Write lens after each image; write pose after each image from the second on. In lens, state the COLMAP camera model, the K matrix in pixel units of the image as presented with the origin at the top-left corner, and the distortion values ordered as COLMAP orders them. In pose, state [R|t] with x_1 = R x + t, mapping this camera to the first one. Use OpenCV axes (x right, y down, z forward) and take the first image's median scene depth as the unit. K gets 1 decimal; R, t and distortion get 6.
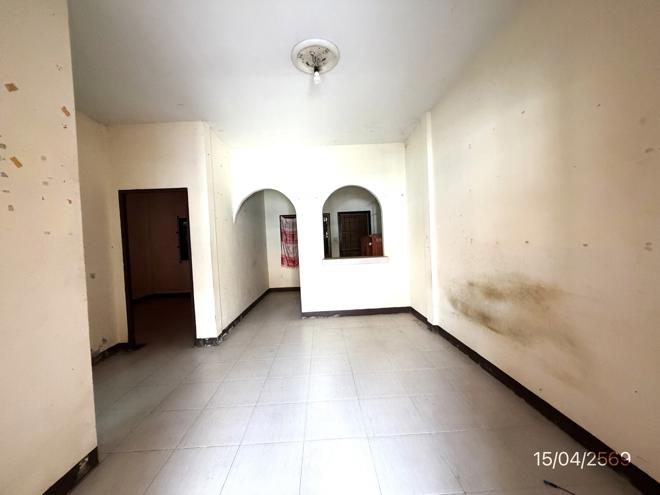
lens RADIAL K [[264.7, 0, 327.5], [0, 264.7, 246.4], [0, 0, 1]] dist [-0.000391, 0.000218]
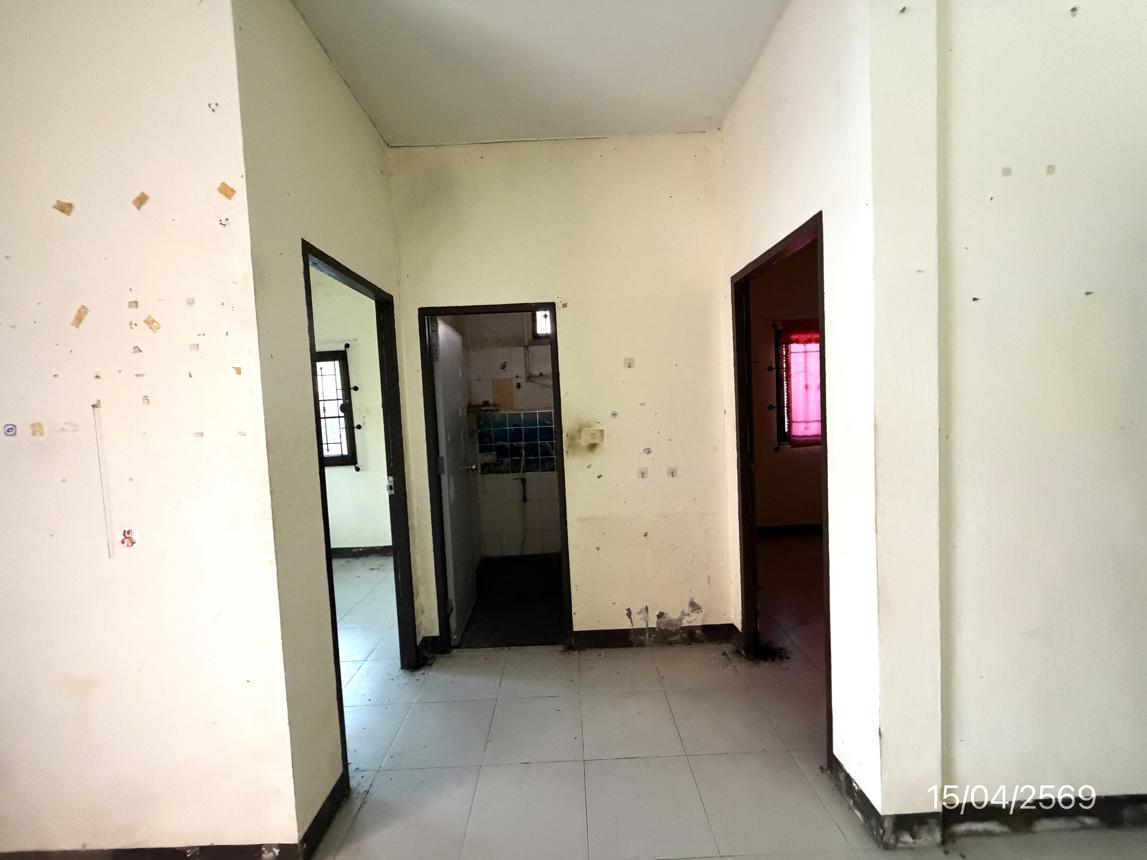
lens RADIAL K [[460.1, 0, 567.5], [0, 460.1, 427.2], [0, 0, 1]] dist [-0.000391, 0.000218]
pose [[-0.016940, 0.105815, -0.994242, -0.057488], [0.030911, 0.993964, 0.105258, -0.095057], [0.999379, -0.028950, -0.020109, 1.173343]]
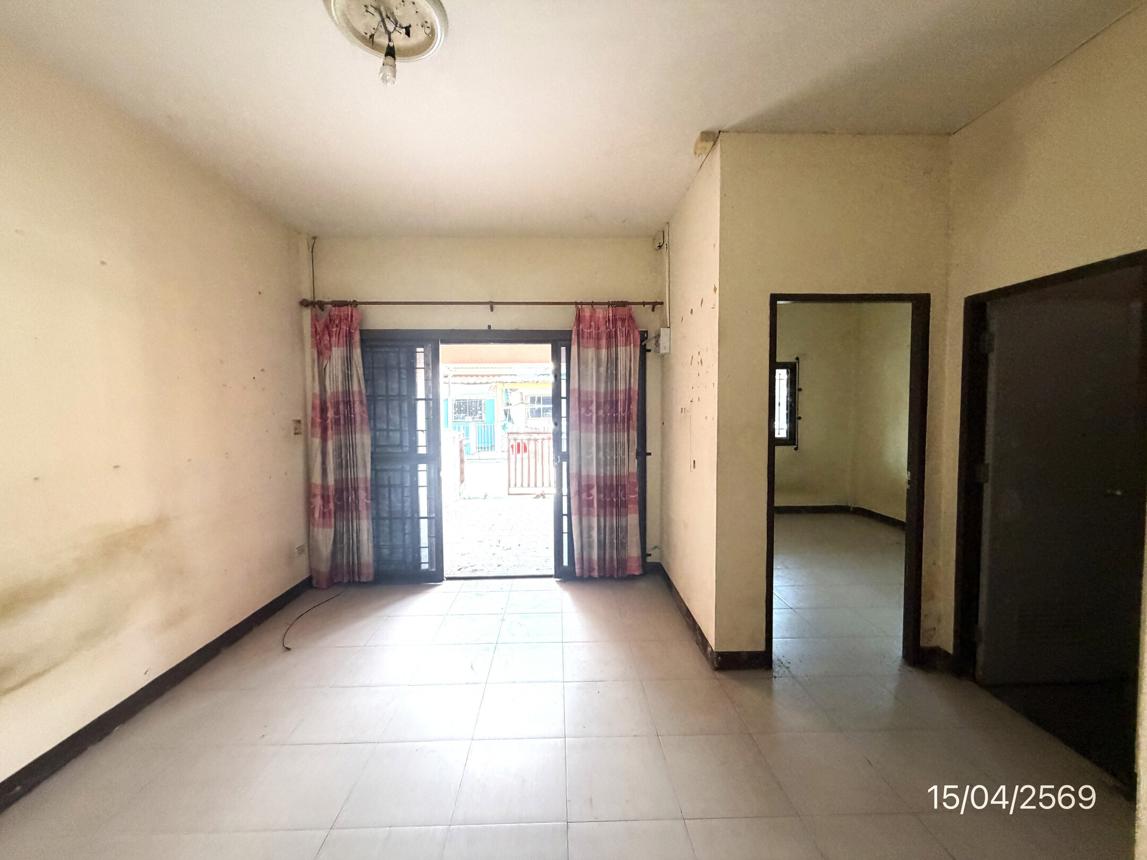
lens RADIAL K [[460.1, 0, 570.2], [0, 460.1, 424.1], [0, 0, 1]] dist [-0.000391, 0.000218]
pose [[-0.998230, 0.058335, 0.011534, -0.325289], [0.058856, 0.996932, 0.051599, -0.100131], [-0.008489, 0.052187, -0.998601, 1.897386]]
